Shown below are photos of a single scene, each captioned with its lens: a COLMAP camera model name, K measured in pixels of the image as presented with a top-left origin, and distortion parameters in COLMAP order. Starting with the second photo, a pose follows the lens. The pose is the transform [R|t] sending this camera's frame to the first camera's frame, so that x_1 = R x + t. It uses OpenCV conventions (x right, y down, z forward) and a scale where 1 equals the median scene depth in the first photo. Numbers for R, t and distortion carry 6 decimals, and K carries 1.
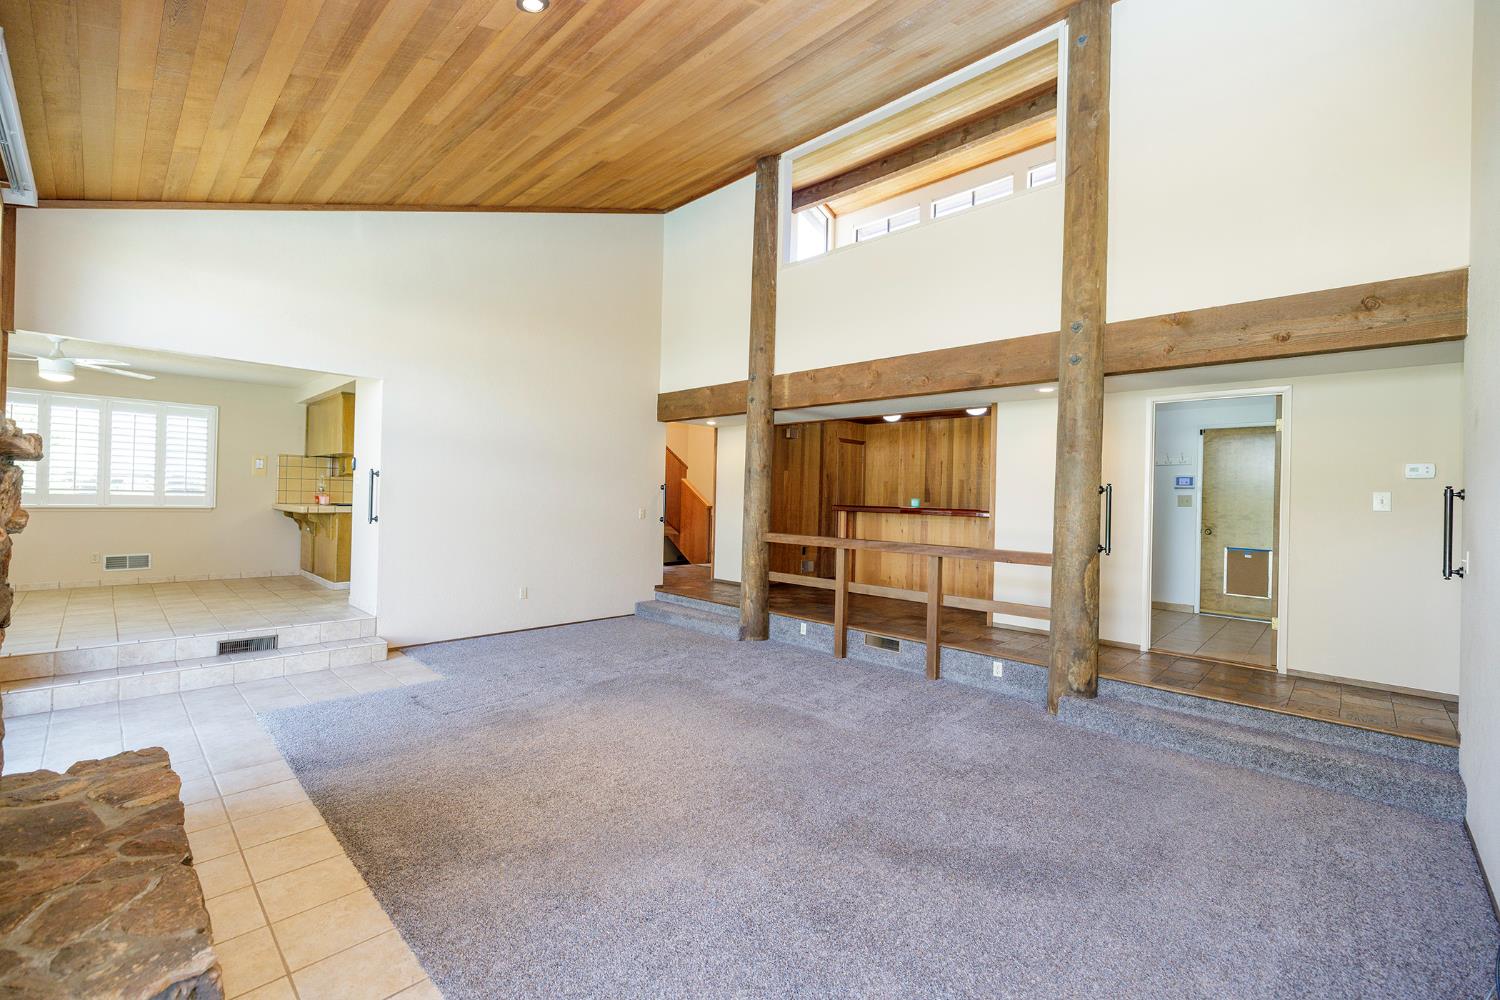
lens RADIAL K [[626.9, 0, 741.5], [0, 626.9, 495.1], [0, 0, 1]] dist [0.000038, 0.000604]
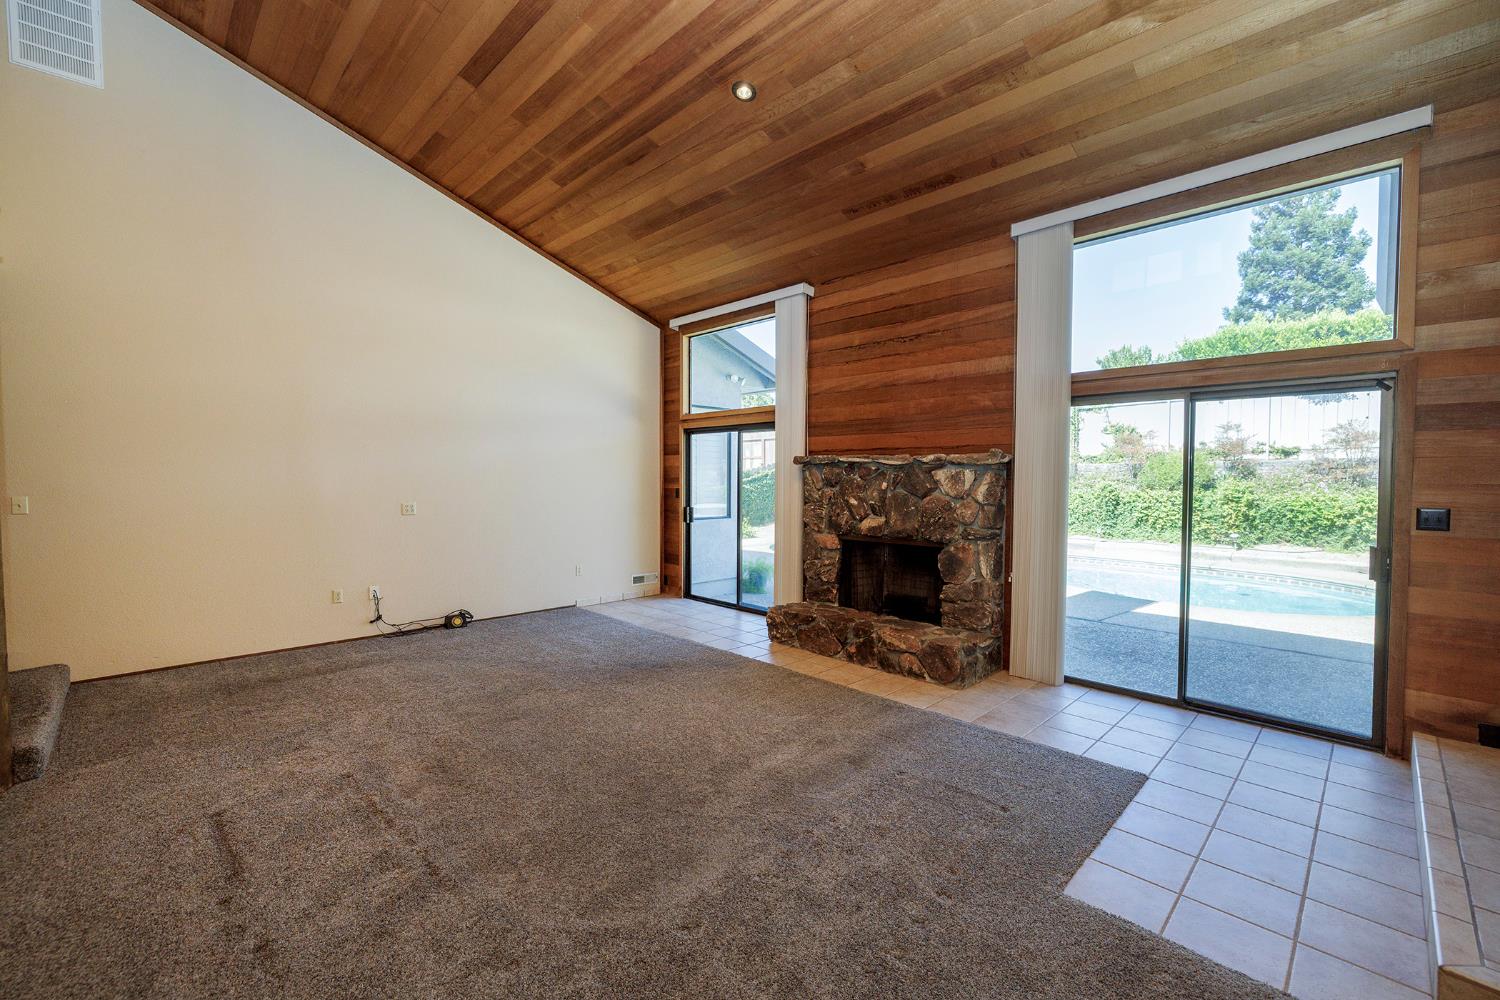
lens RADIAL K [[626.9, 0, 741.5], [0, 626.9, 495.1], [0, 0, 1]] dist [0.000038, 0.000604]
pose [[-0.999234, -0.029942, 0.025211, -0.213599], [-0.029286, 0.999233, 0.025983, 0.004148], [-0.025970, 0.025225, -0.999344, 1.280483]]
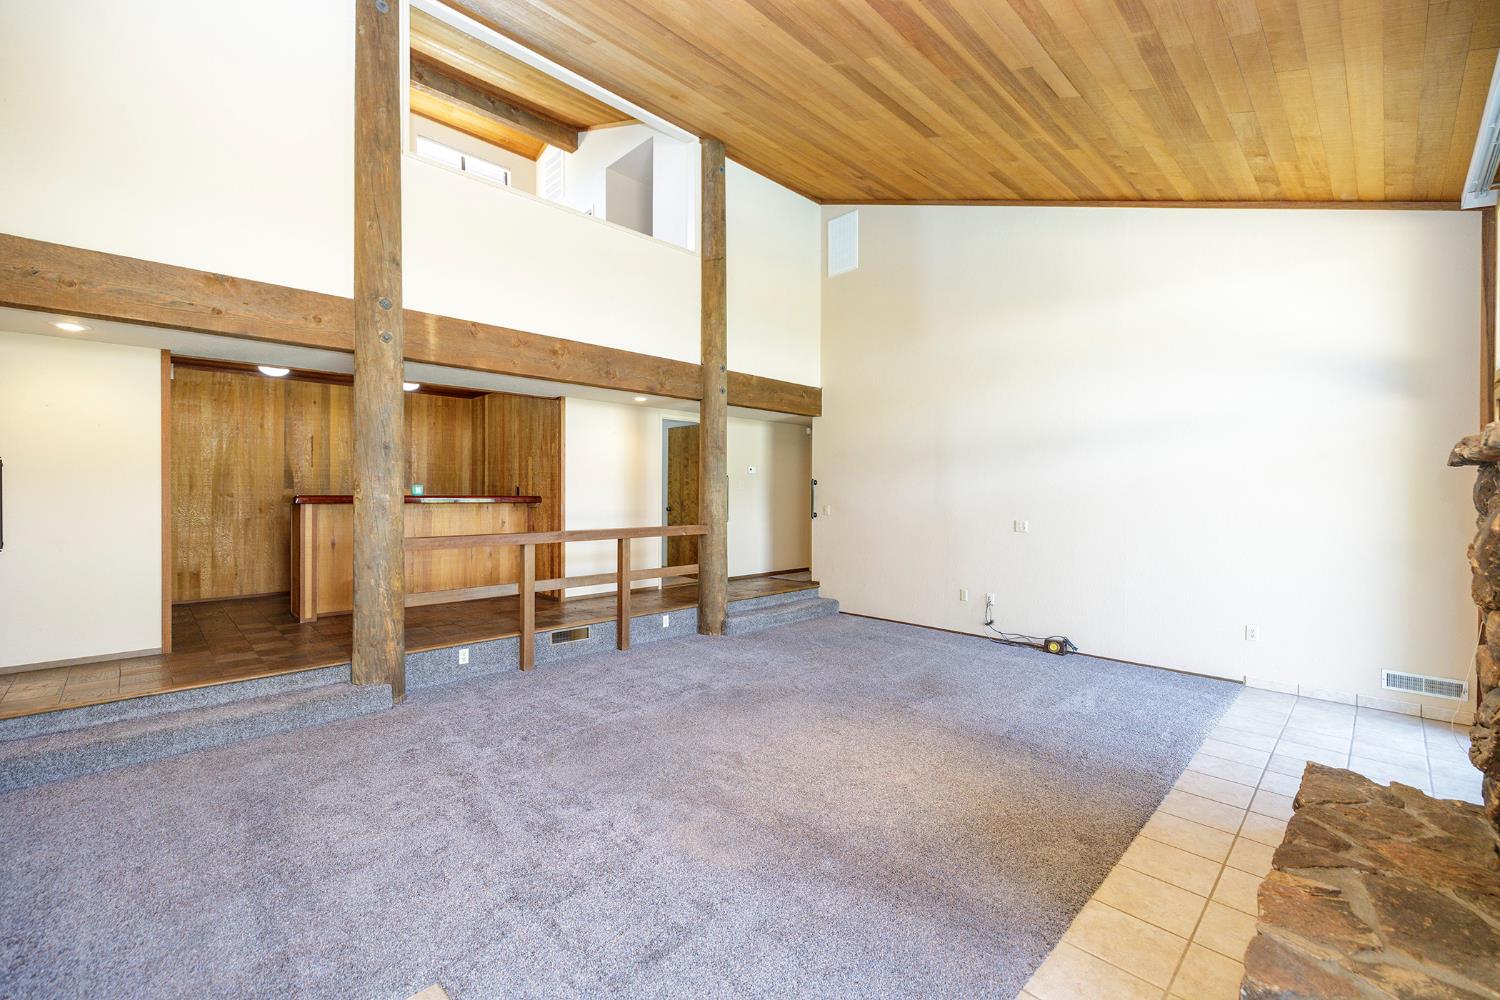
lens RADIAL K [[626.9, 0, 741.5], [0, 626.9, 495.1], [0, 0, 1]] dist [0.000038, 0.000604]
pose [[0.026615, -0.028887, 0.999228, -0.733957], [-0.007751, 0.999546, 0.029102, -0.011624], [-0.999616, -0.008519, 0.026379, 0.714924]]
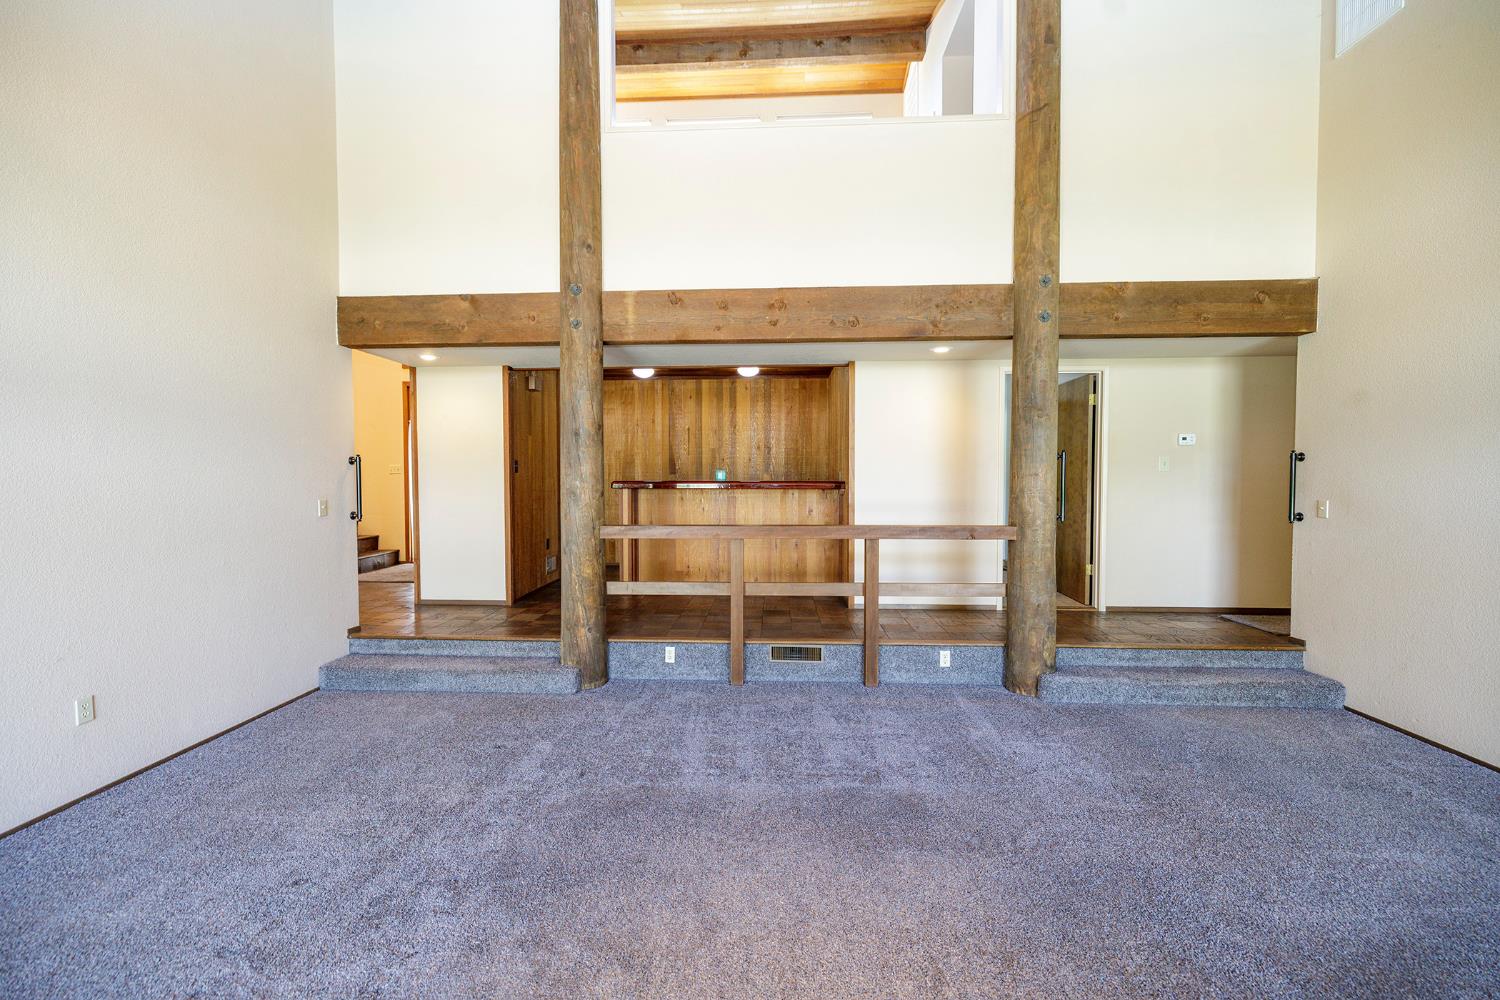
lens RADIAL K [[626.9, 0, 741.5], [0, 626.9, 495.1], [0, 0, 1]] dist [0.000038, 0.000604]
pose [[0.753771, -0.047520, 0.655417, -0.336880], [0.017650, 0.998486, 0.052096, -0.006058], [-0.656900, -0.027701, 0.753468, 0.458303]]
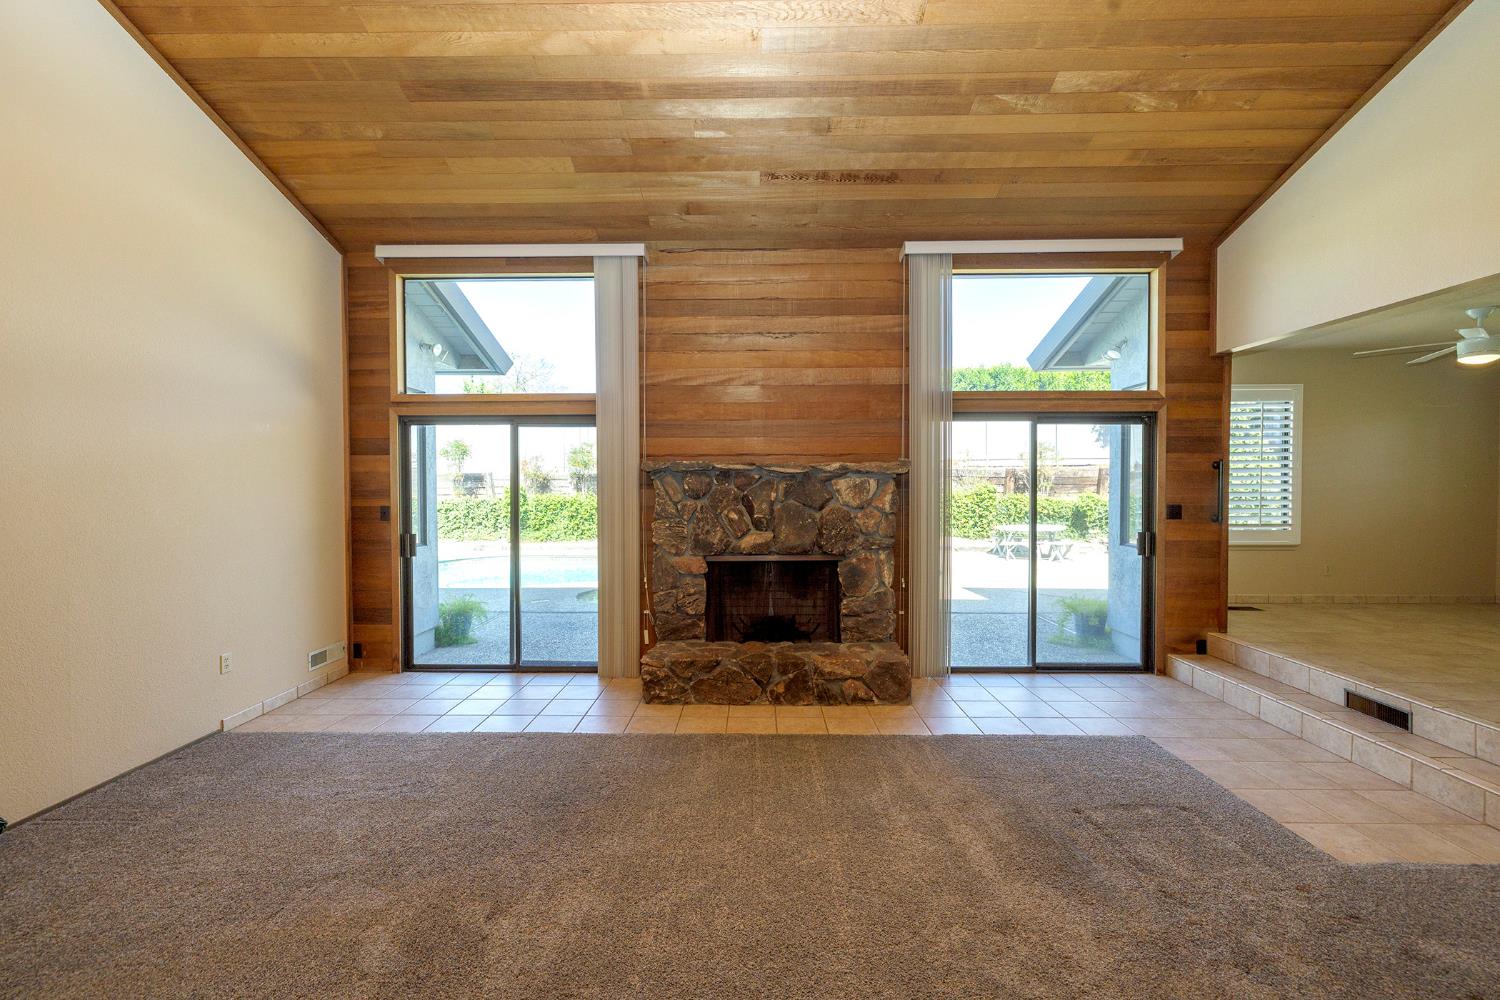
lens RADIAL K [[626.9, 0, 741.5], [0, 626.9, 495.1], [0, 0, 1]] dist [0.000038, 0.000604]
pose [[-0.731212, -0.007997, -0.682104, 0.196128], [-0.012443, 0.999921, 0.001615, 0.005443], [0.682037, 0.009669, -0.731254, 0.917782]]
